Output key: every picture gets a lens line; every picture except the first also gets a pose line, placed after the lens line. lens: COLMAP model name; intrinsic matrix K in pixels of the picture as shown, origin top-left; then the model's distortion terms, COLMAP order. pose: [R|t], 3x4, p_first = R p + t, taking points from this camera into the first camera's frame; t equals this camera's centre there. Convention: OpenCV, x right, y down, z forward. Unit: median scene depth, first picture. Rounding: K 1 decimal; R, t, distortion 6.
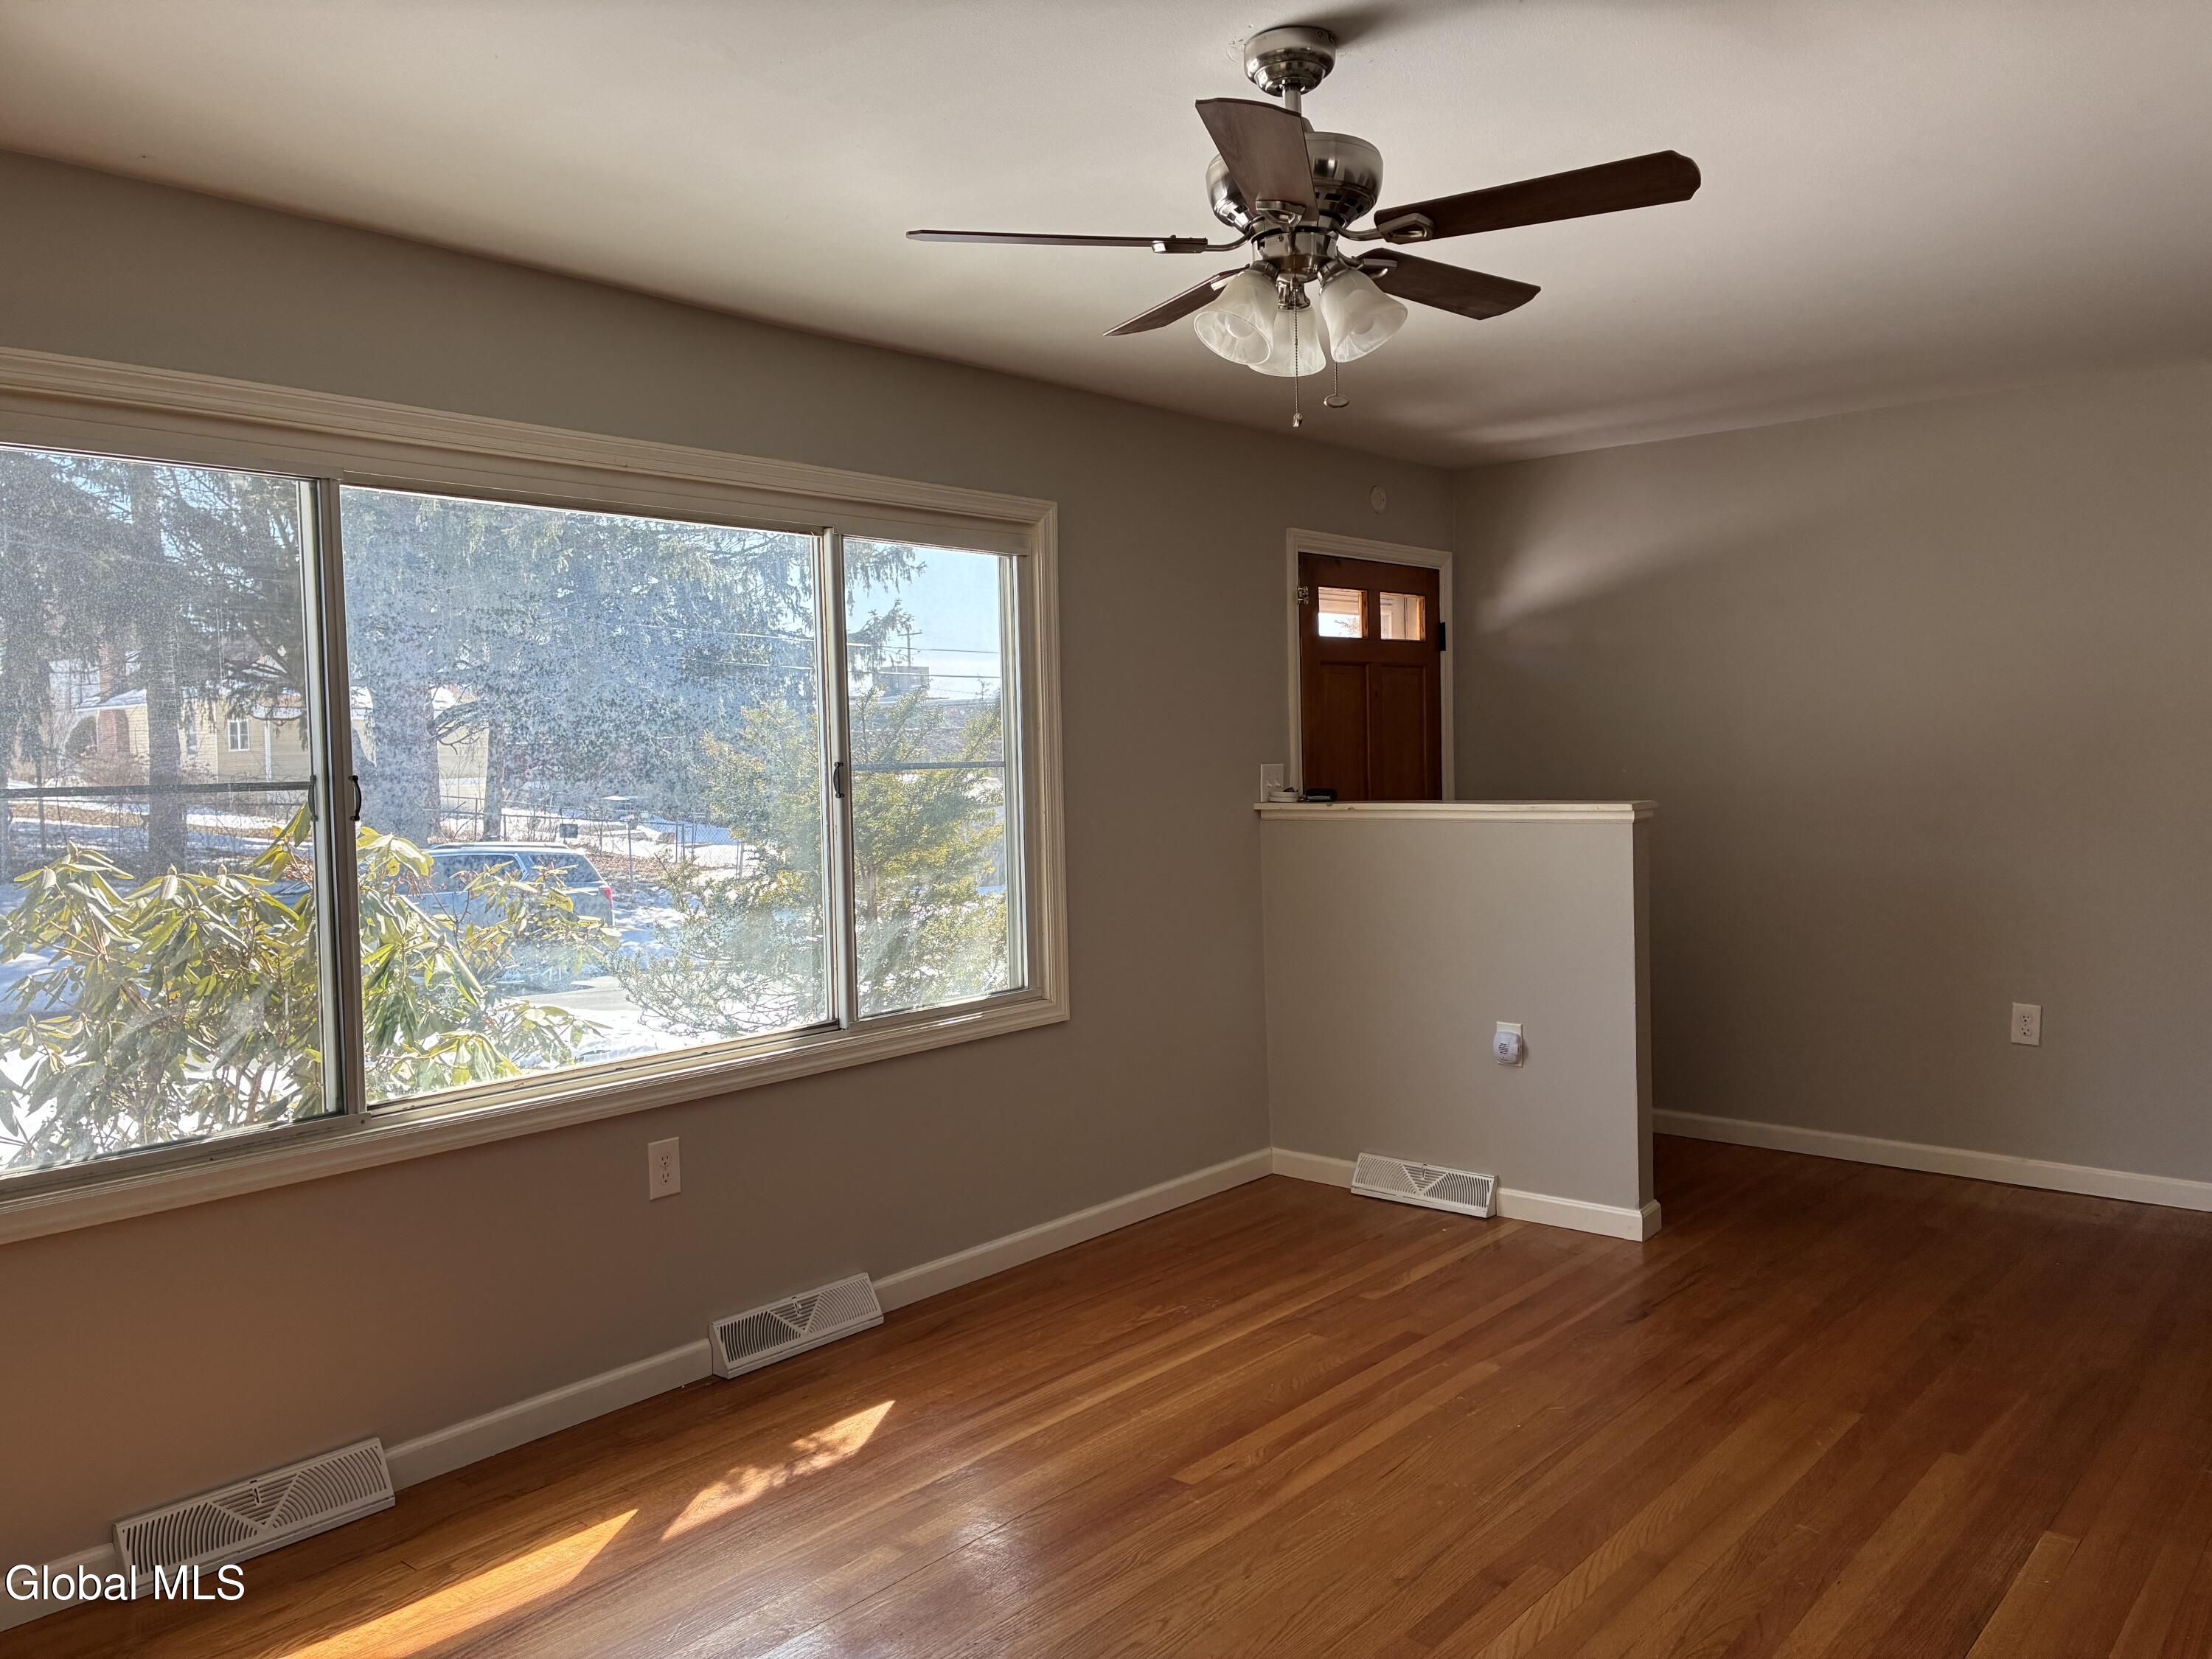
lens RADIAL K [[1678.9, 0, 1101.1], [0, 1678.9, 823.3], [0, 0, 1]] dist [0.060535, -0.063623]
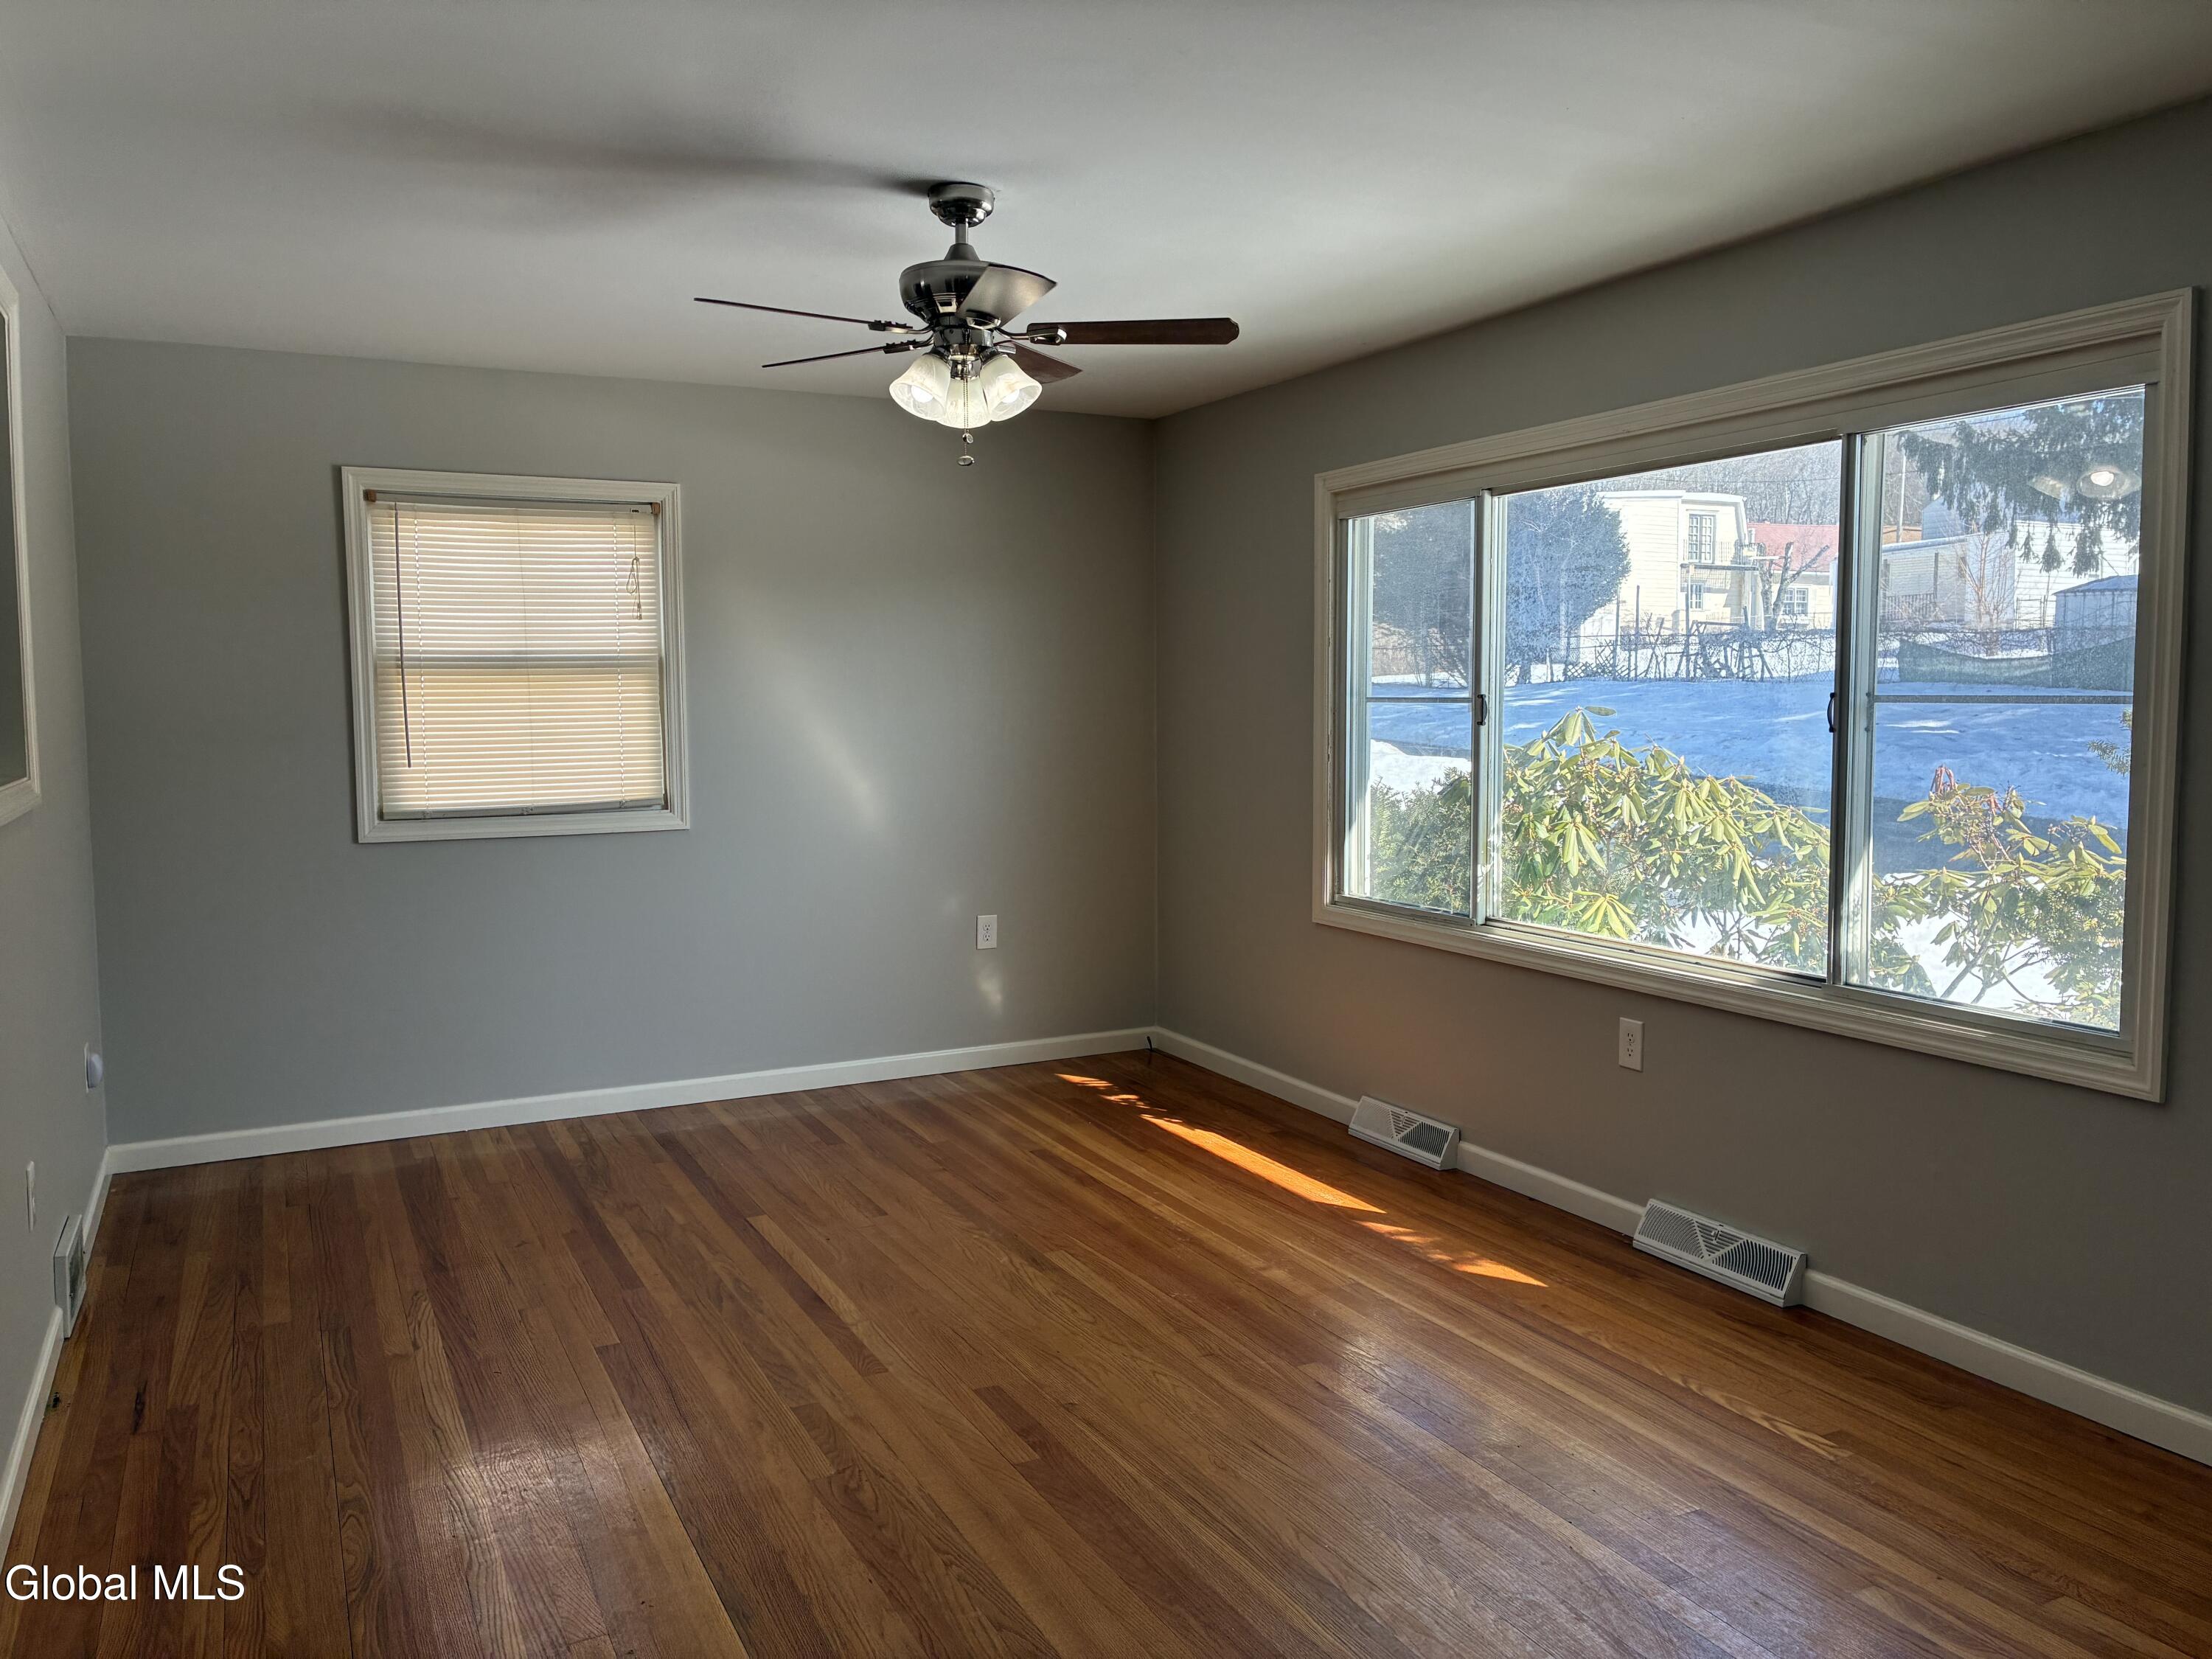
lens RADIAL K [[1678.9, 0, 1111.3], [0, 1678.9, 823.8], [0, 0, 1]] dist [0.060535, -0.063623]
pose [[-0.387590, 0.091656, -0.917264, 0.968062], [-0.029726, 0.993285, 0.111812, -0.065539], [0.921353, 0.070604, -0.382262, 1.165796]]
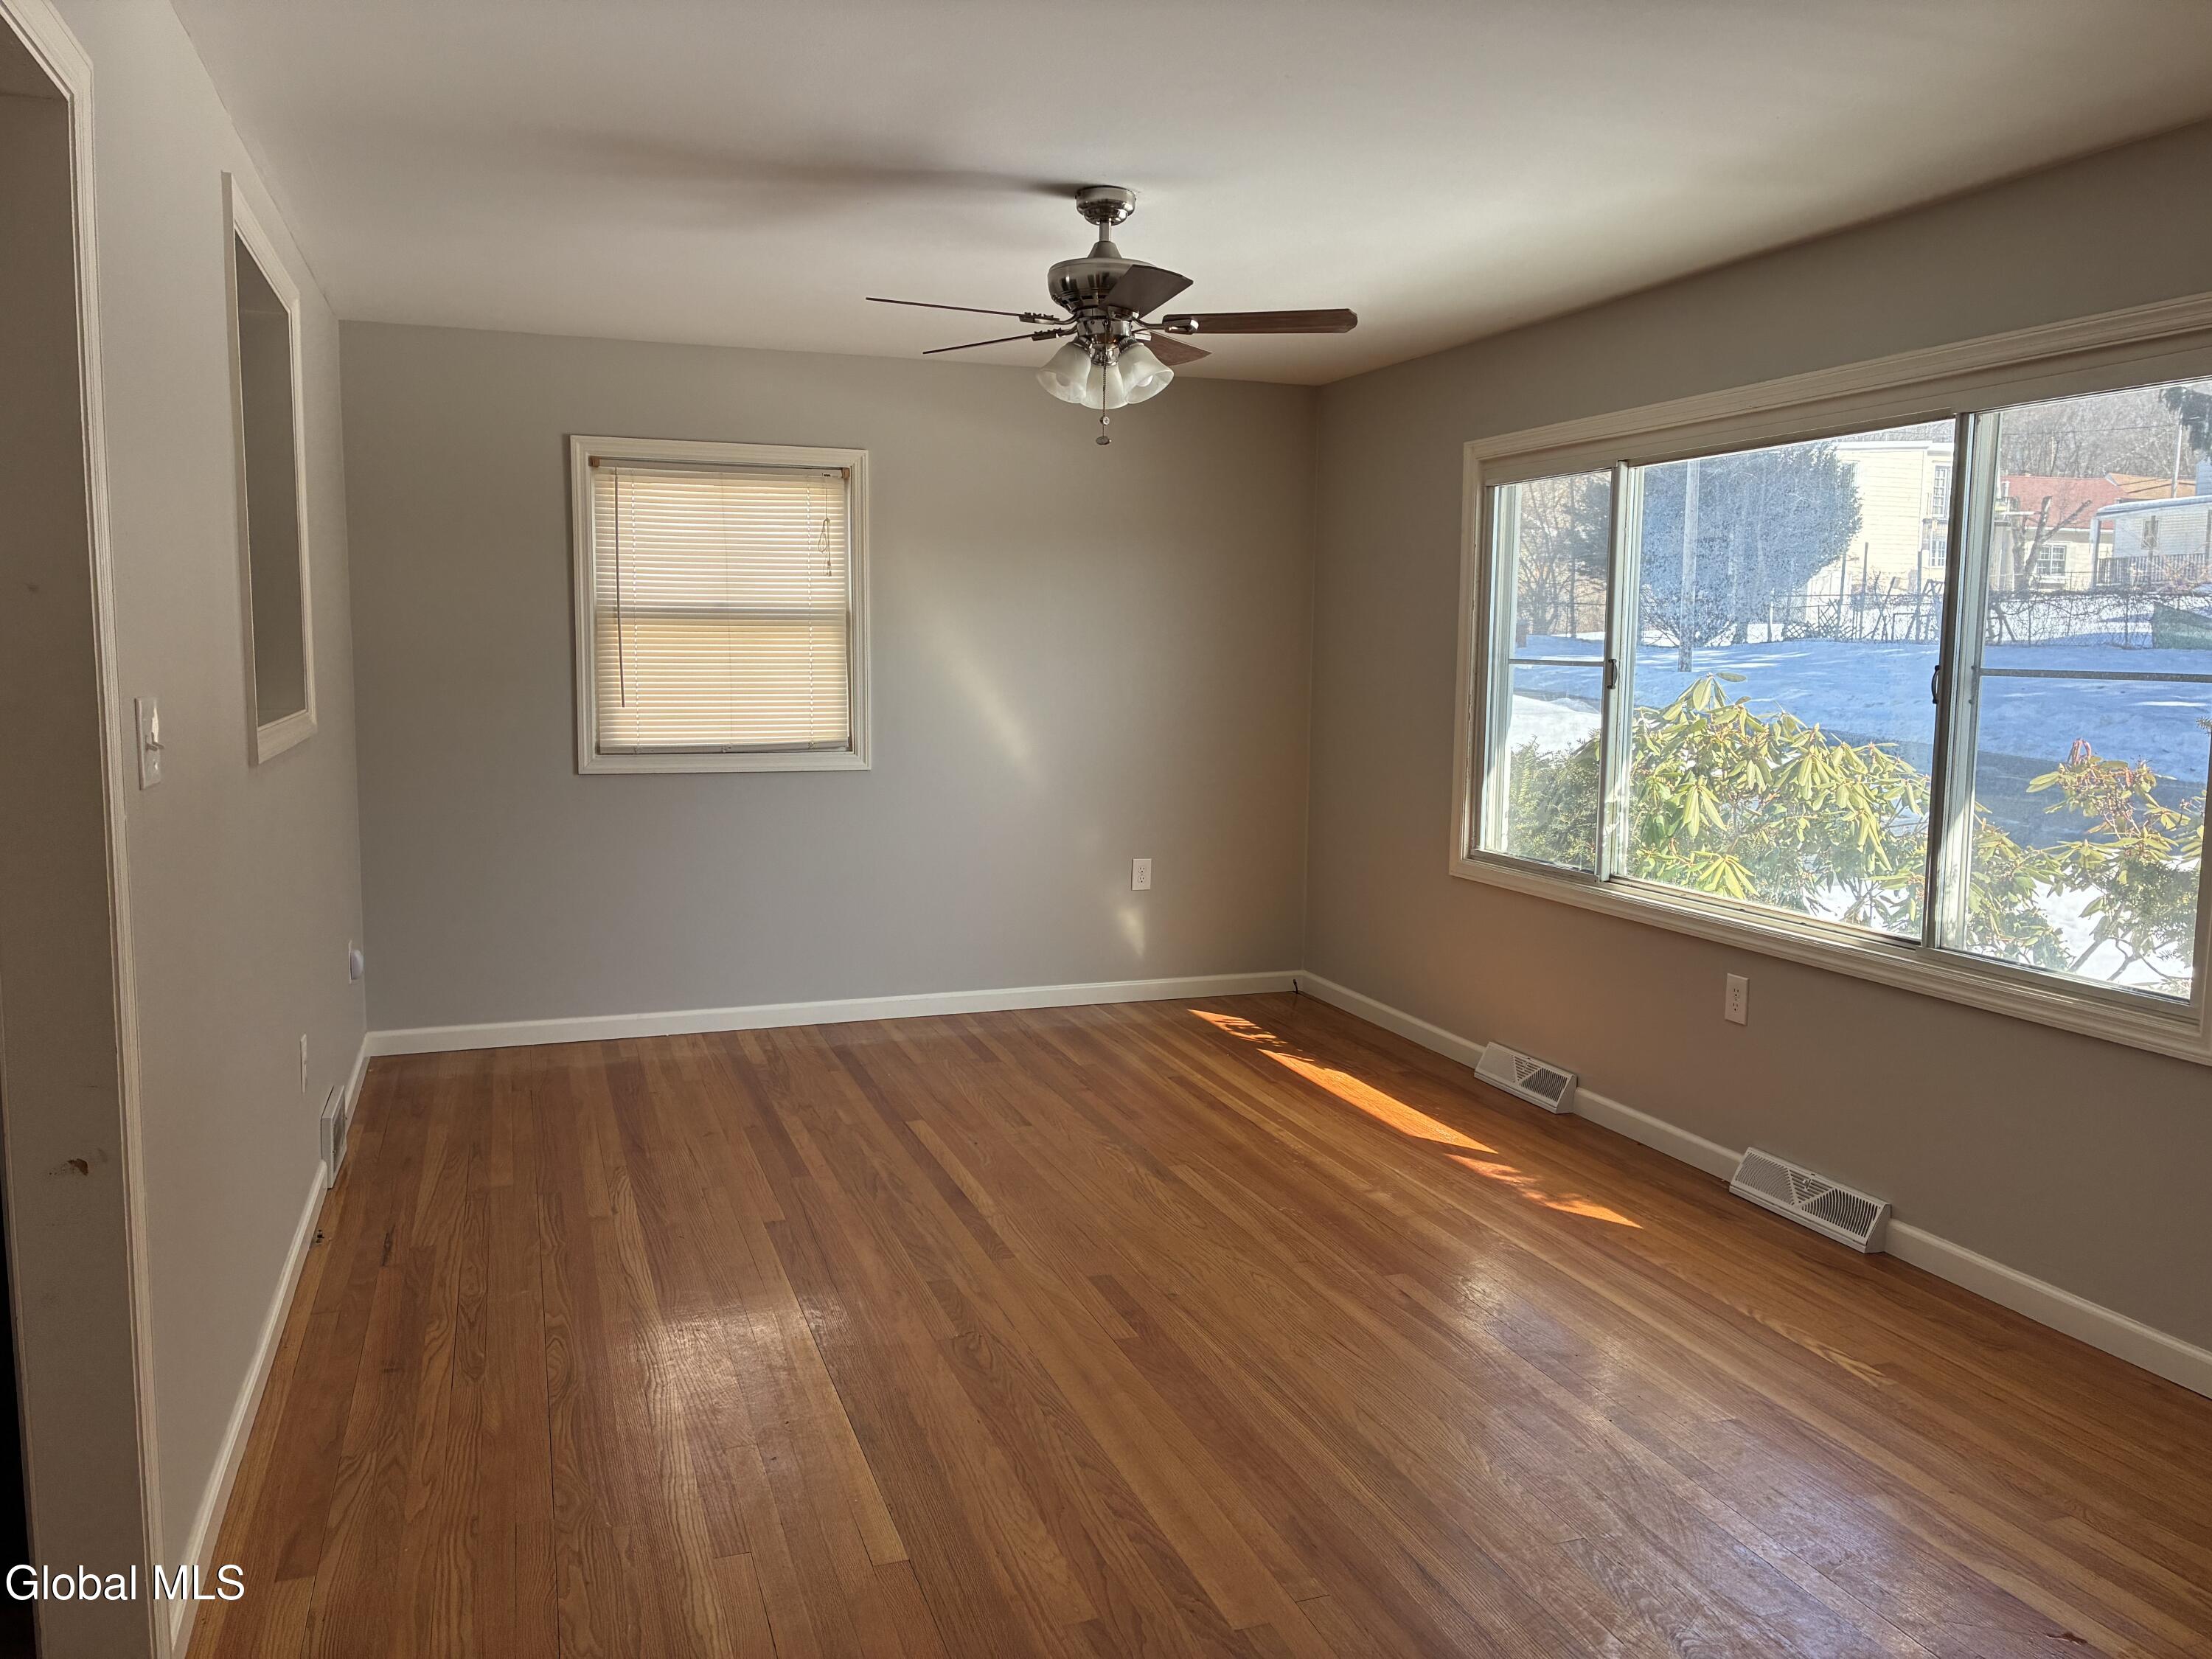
lens RADIAL K [[1678.9, 0, 1108.8], [0, 1678.9, 820.3], [0, 0, 1]] dist [0.060535, -0.063623]
pose [[-0.498496, 0.103258, -0.860721, 1.033369], [-0.042590, 0.988765, 0.143285, -0.077298], [0.865845, 0.108085, -0.488497, 1.253470]]
